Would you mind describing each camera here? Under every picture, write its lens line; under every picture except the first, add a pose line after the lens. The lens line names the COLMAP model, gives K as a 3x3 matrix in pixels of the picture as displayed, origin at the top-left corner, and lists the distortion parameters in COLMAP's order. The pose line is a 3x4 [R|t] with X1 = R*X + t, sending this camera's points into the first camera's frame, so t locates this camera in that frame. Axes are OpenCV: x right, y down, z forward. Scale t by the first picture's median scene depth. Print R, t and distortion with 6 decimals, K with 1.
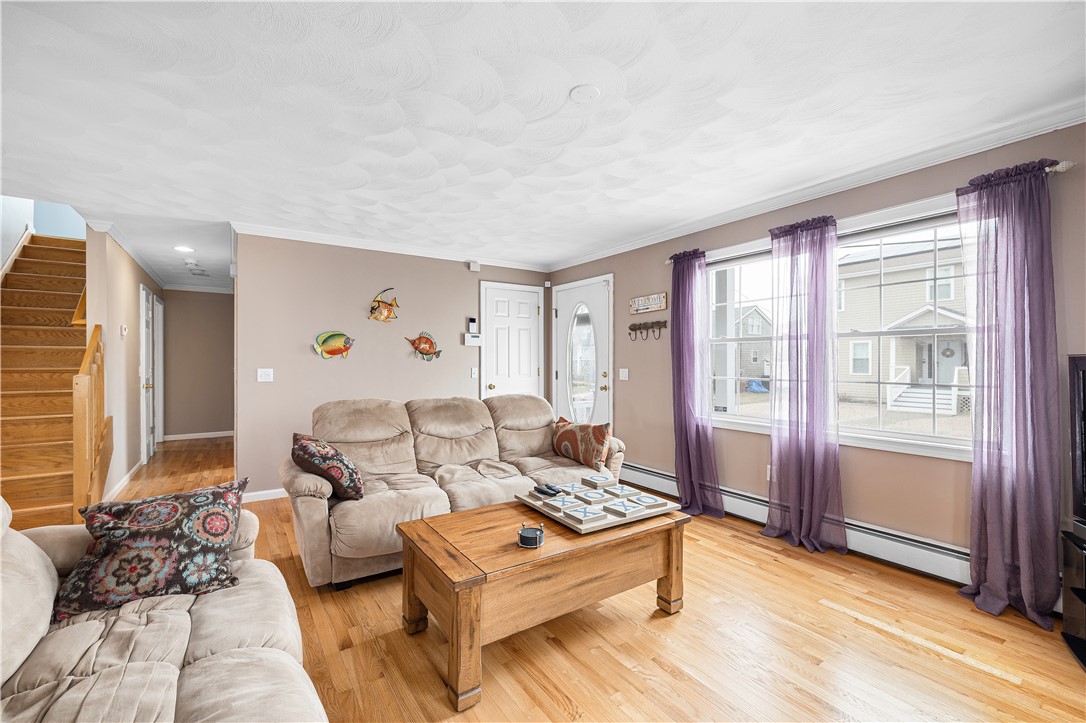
lens RADIAL K [[460.7, 0, 549.0], [0, 460.7, 359.2], [0, 0, 1]] dist [0.000296, 0.000549]
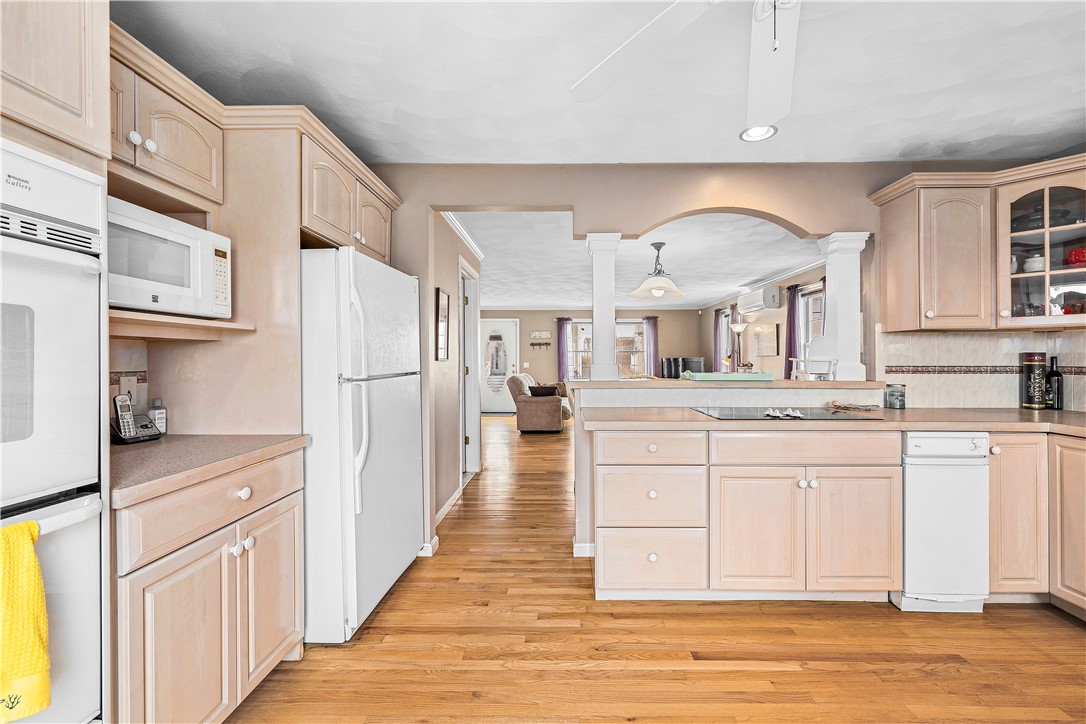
lens RADIAL K [[460.7, 0, 571.4], [0, 460.7, 360.5], [0, 0, 1]] dist [0.000296, 0.000549]
pose [[0.554182, -0.004818, 0.832382, -1.720450], [-0.000139, 0.999983, 0.005880, -0.002205], [-0.832396, -0.003374, 0.554172, -0.460610]]
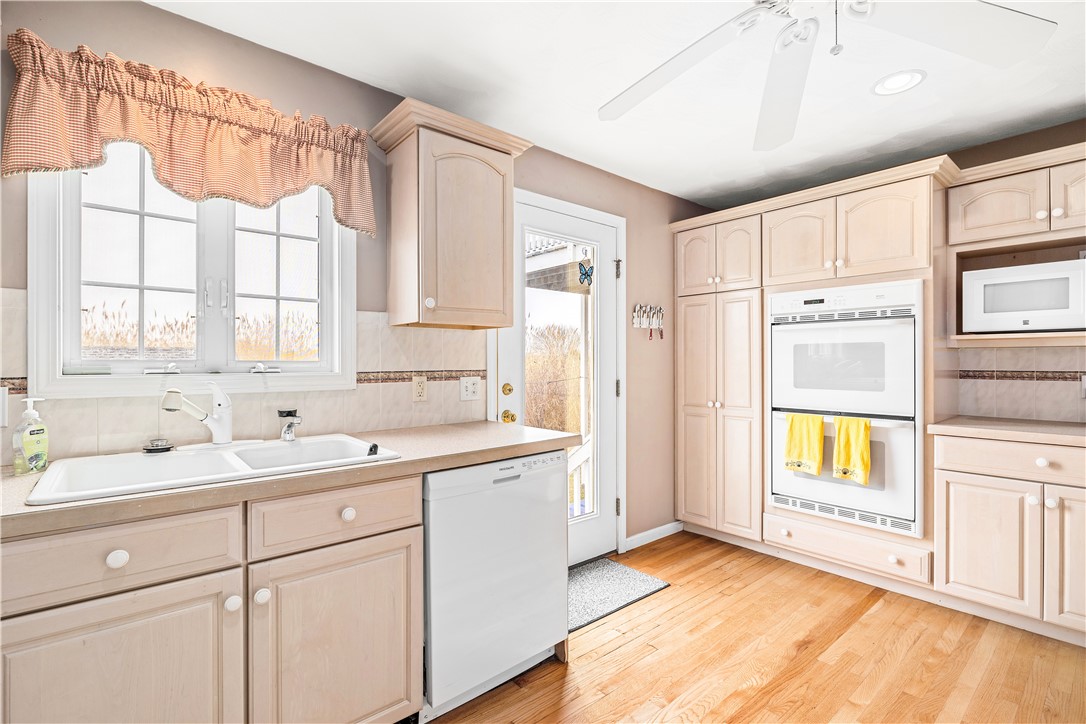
lens RADIAL K [[519.2, 0, 543.5], [0, 519.2, 360.8], [0, 0, 1]] dist [-0.005720, 0.000366]
pose [[0.112296, -0.001121, -0.993674, -1.154162], [0.001829, 0.999998, -0.000921, -0.002758], [0.993673, -0.001715, 0.112298, -0.607842]]
